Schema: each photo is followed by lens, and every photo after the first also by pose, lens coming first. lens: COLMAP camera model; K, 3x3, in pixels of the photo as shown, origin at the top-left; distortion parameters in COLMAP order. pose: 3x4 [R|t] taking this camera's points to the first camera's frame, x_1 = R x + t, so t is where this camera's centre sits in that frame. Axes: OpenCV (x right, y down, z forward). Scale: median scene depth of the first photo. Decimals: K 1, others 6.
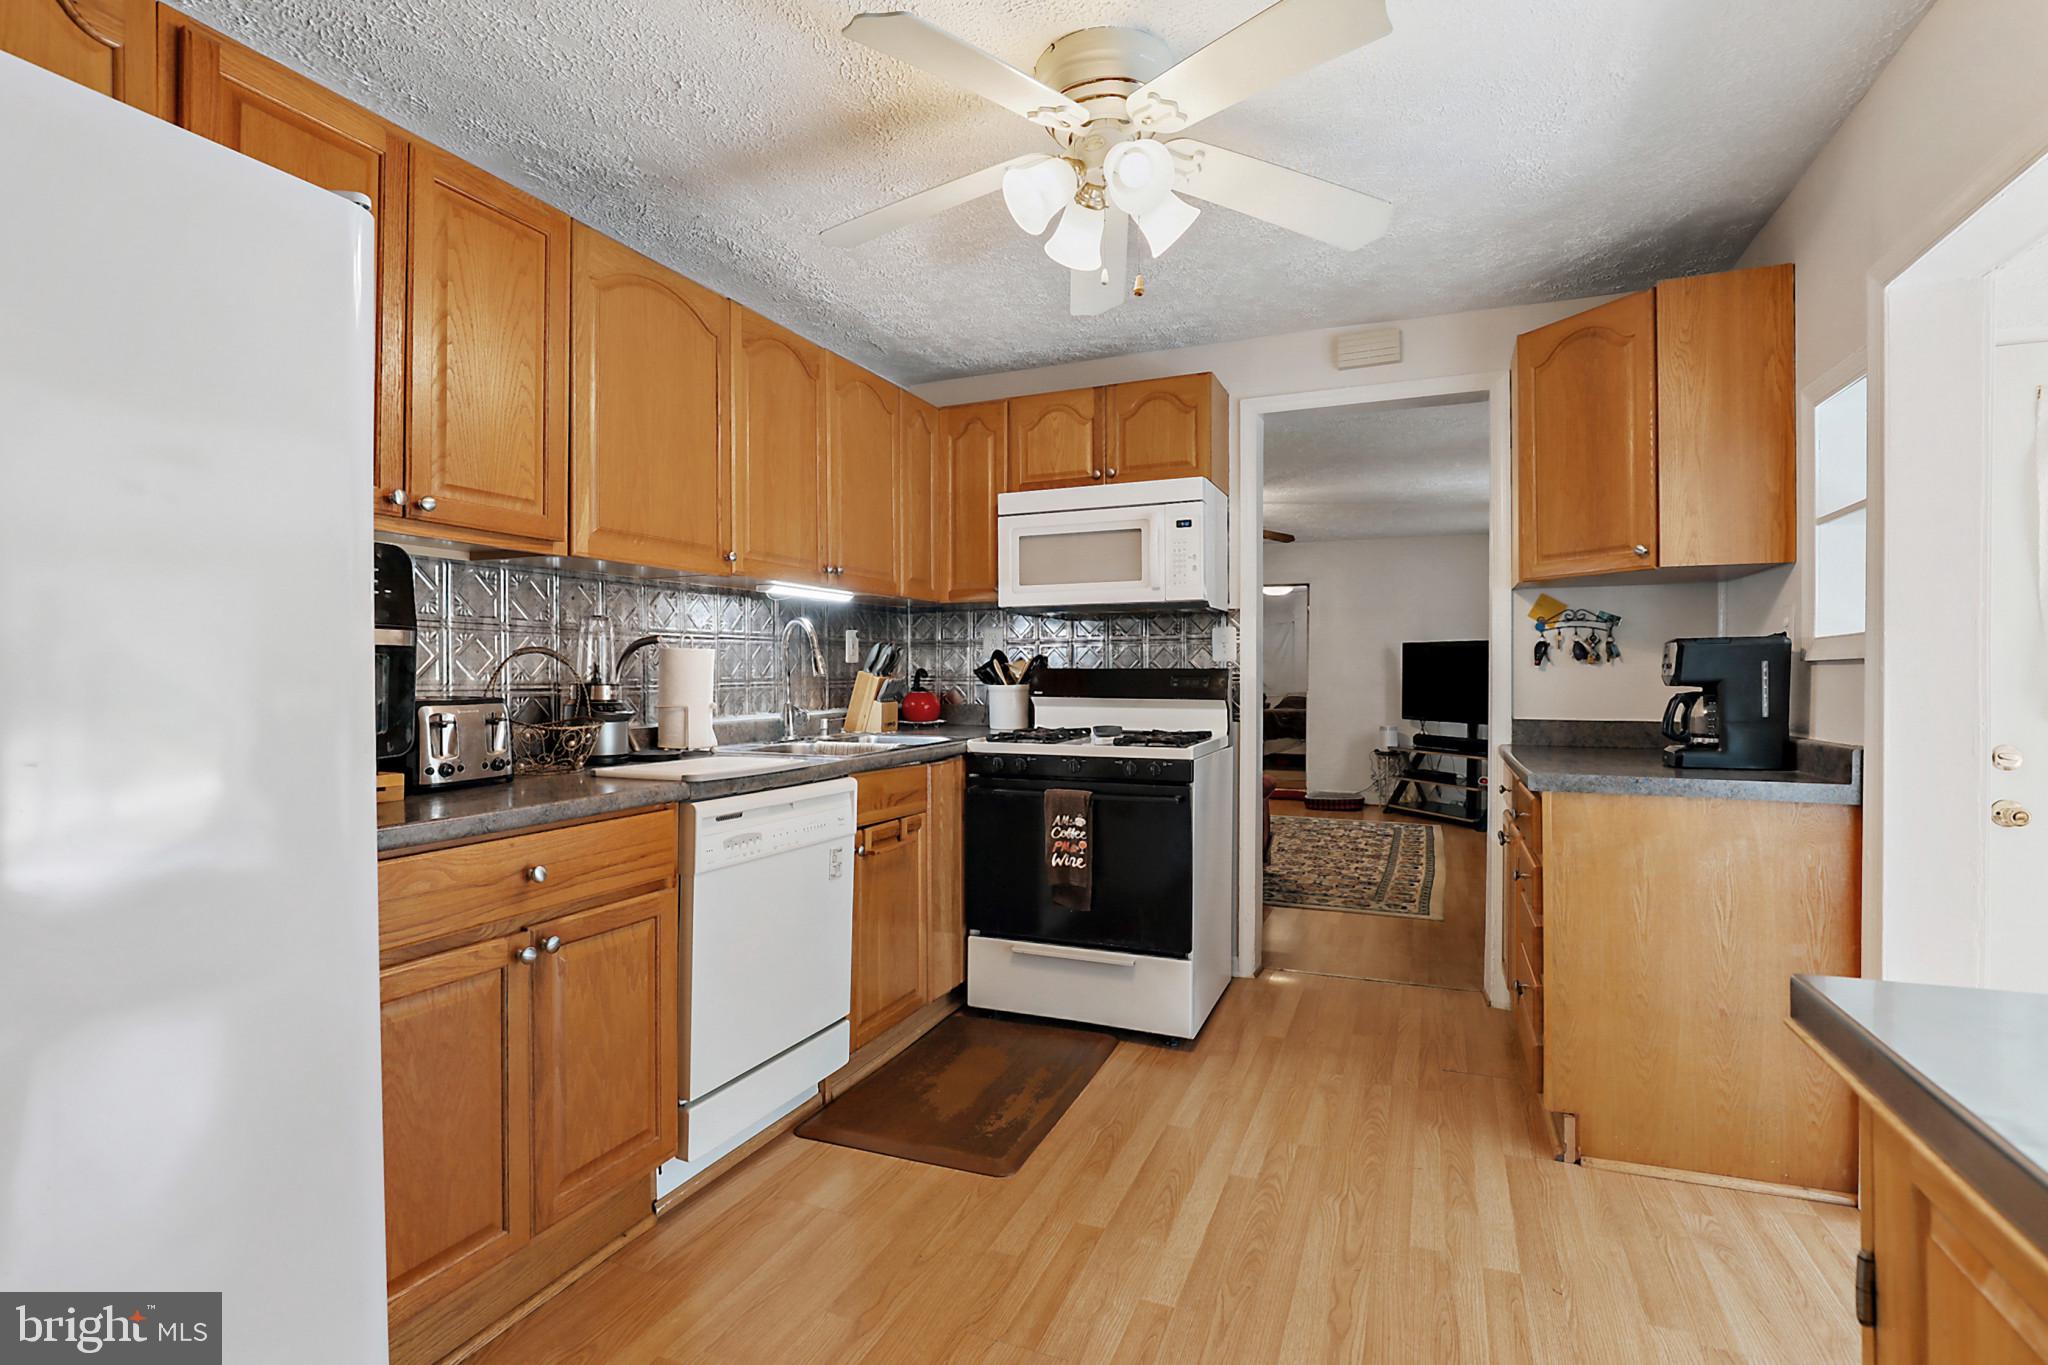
lens RADIAL K [[969.3, 0, 1024.0], [0, 969.3, 682.5], [0, 0, 1]] dist [-0.009538, -0.000504]
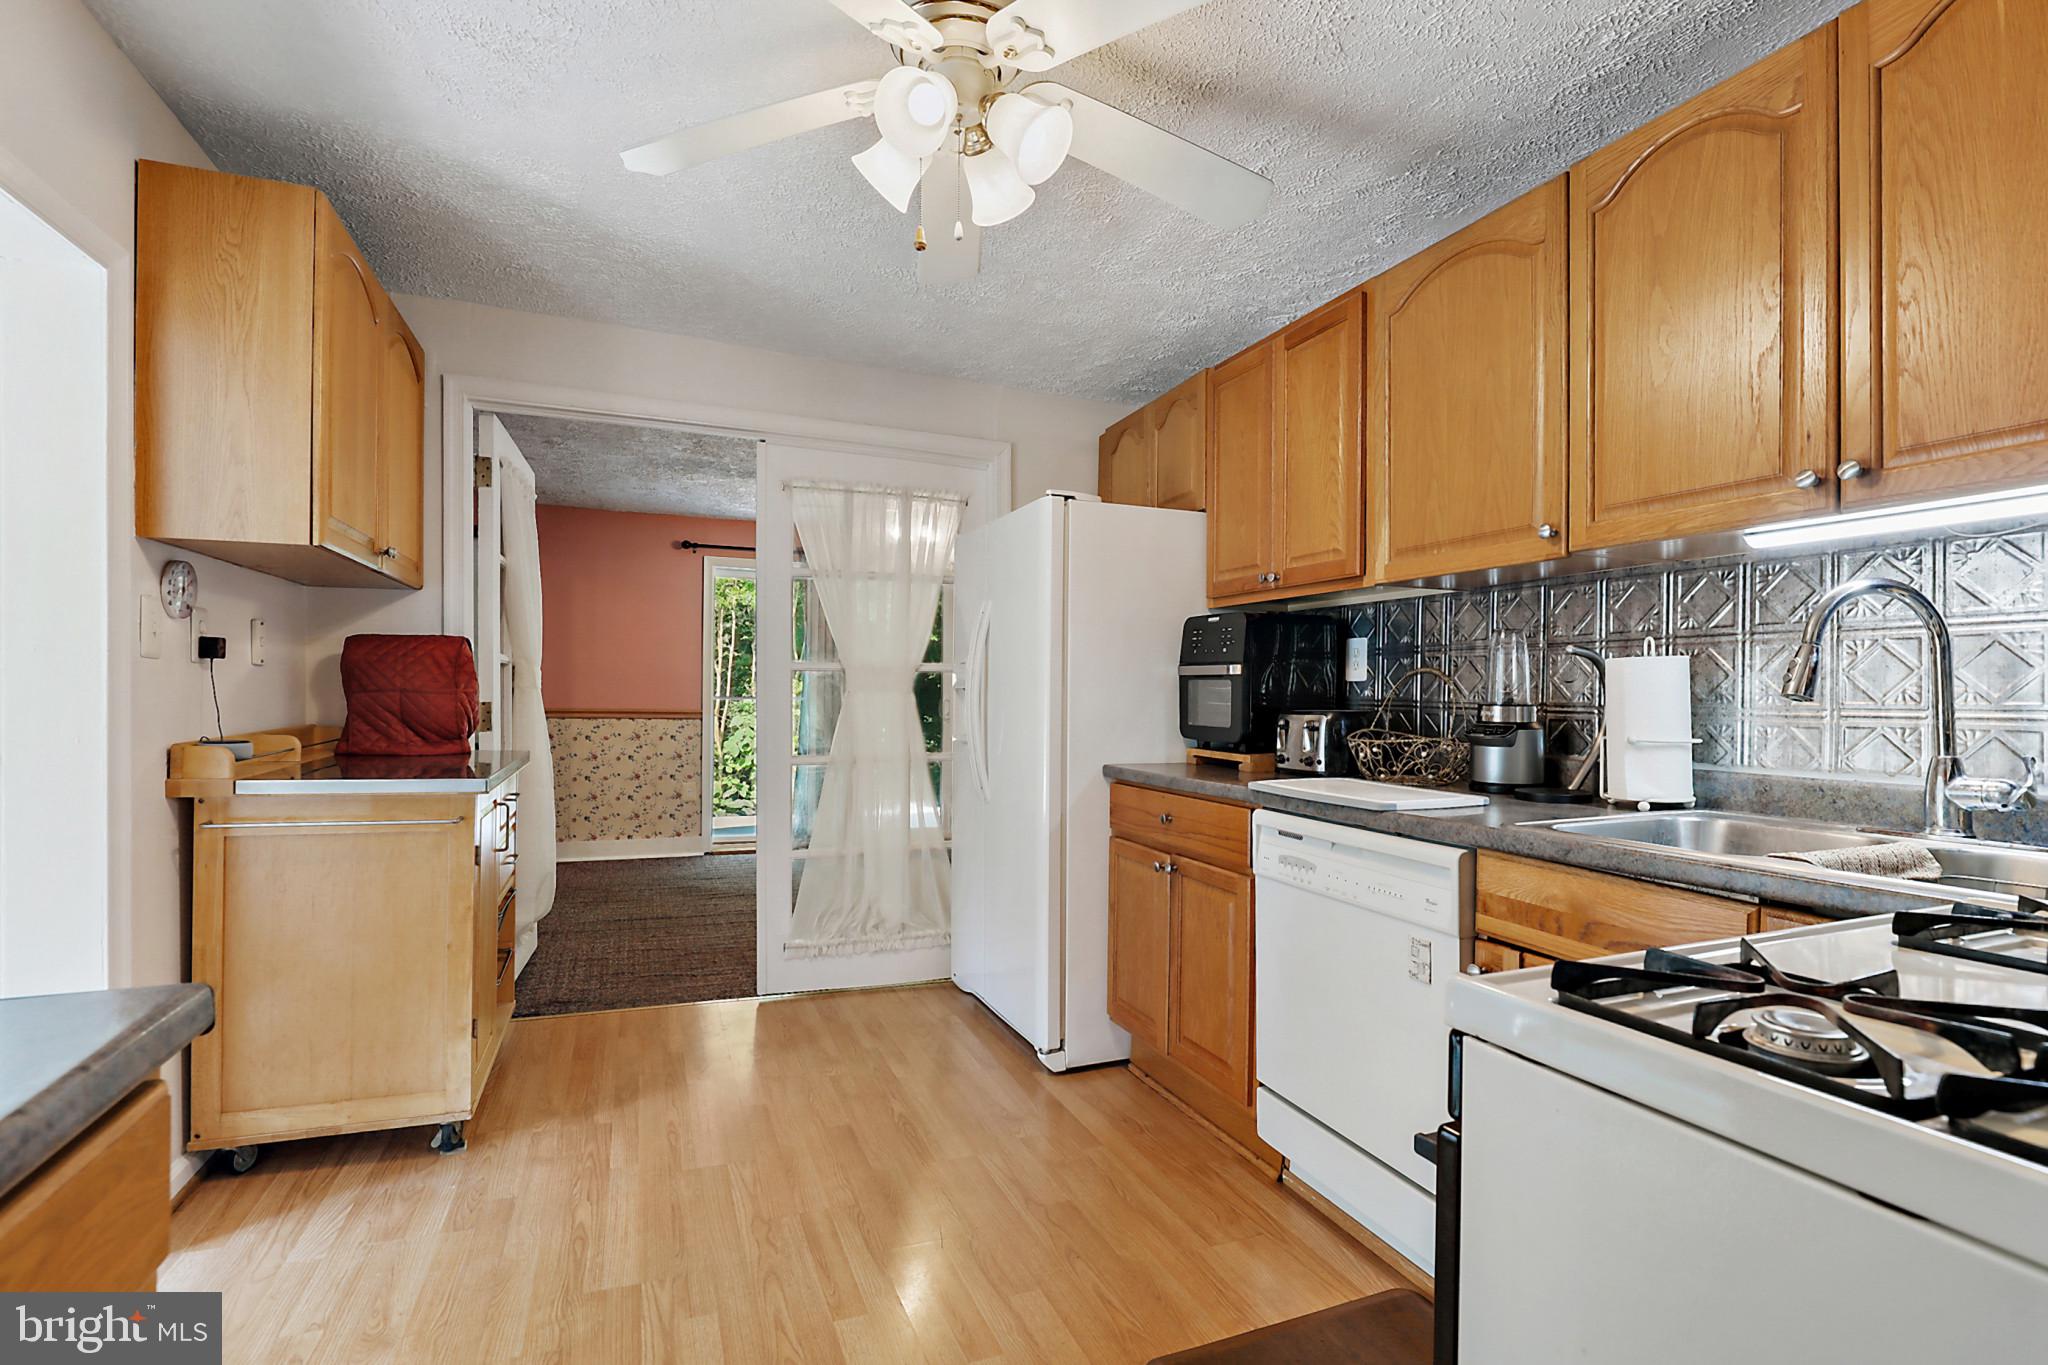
lens RADIAL K [[966.2, 0, 1017.6], [0, 966.2, 695.1], [0, 0, 1]] dist [-0.014468, 0.000074]
pose [[-0.713666, -0.002379, -0.700482, 0.427668], [-0.013426, 0.999857, 0.010283, -0.008287], [0.700357, 0.016744, -0.713596, 1.091986]]
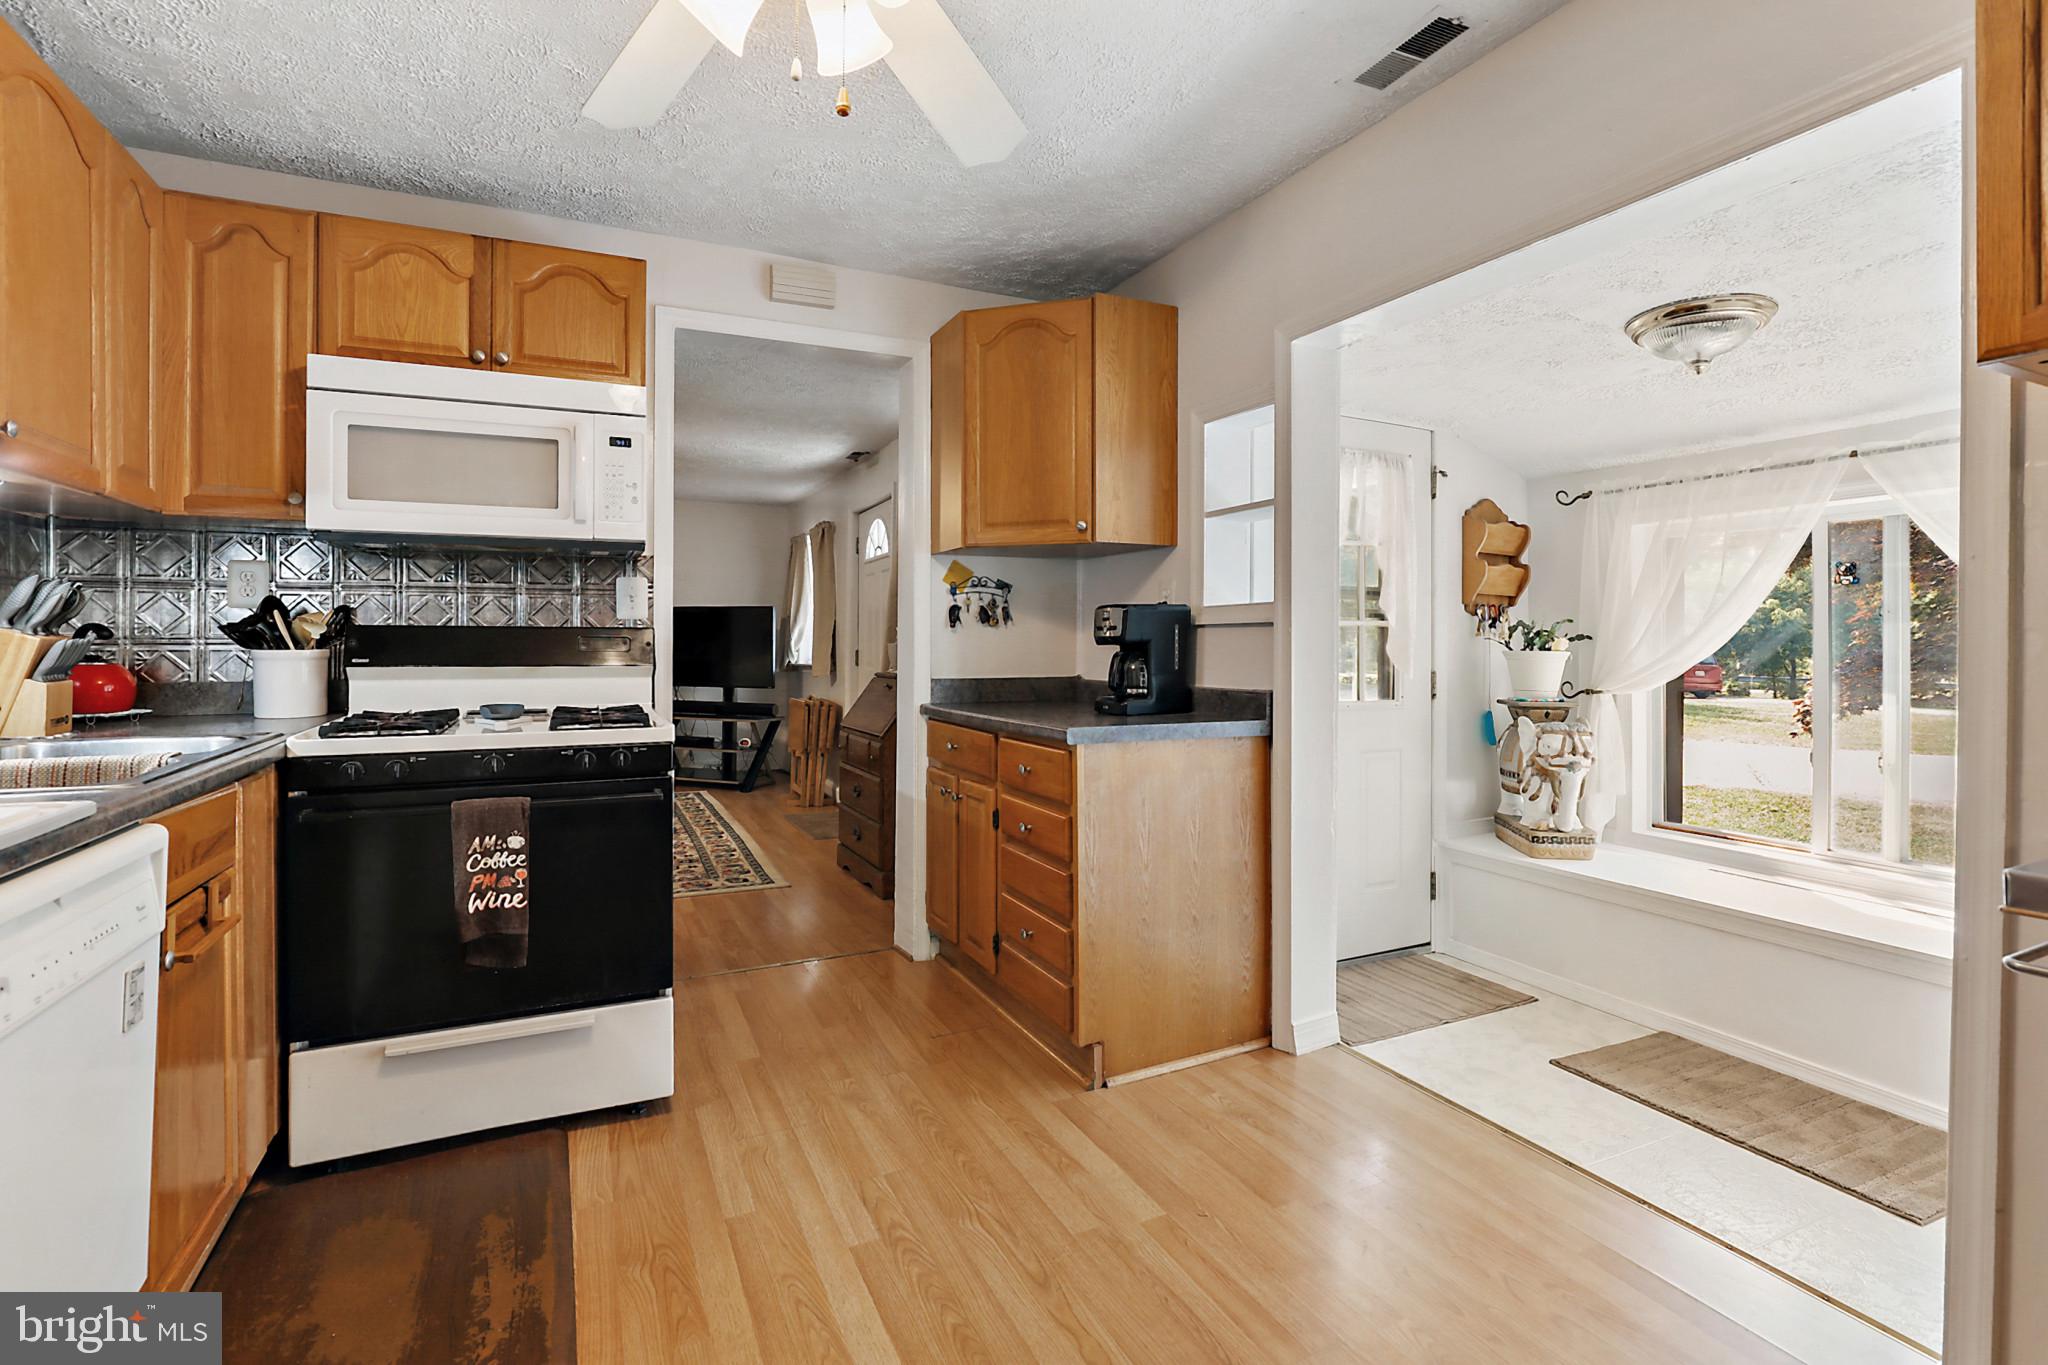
lens RADIAL K [[956.6, 0, 1019.4], [0, 956.6, 641.0], [0, 0, 1]] dist [-0.009166, 0.000585]
pose [[0.666370, 0.000541, 0.745621, -0.217444], [0.005306, 0.999971, -0.005467, 0.003602], [-0.745602, 0.007599, 0.666348, 0.268368]]
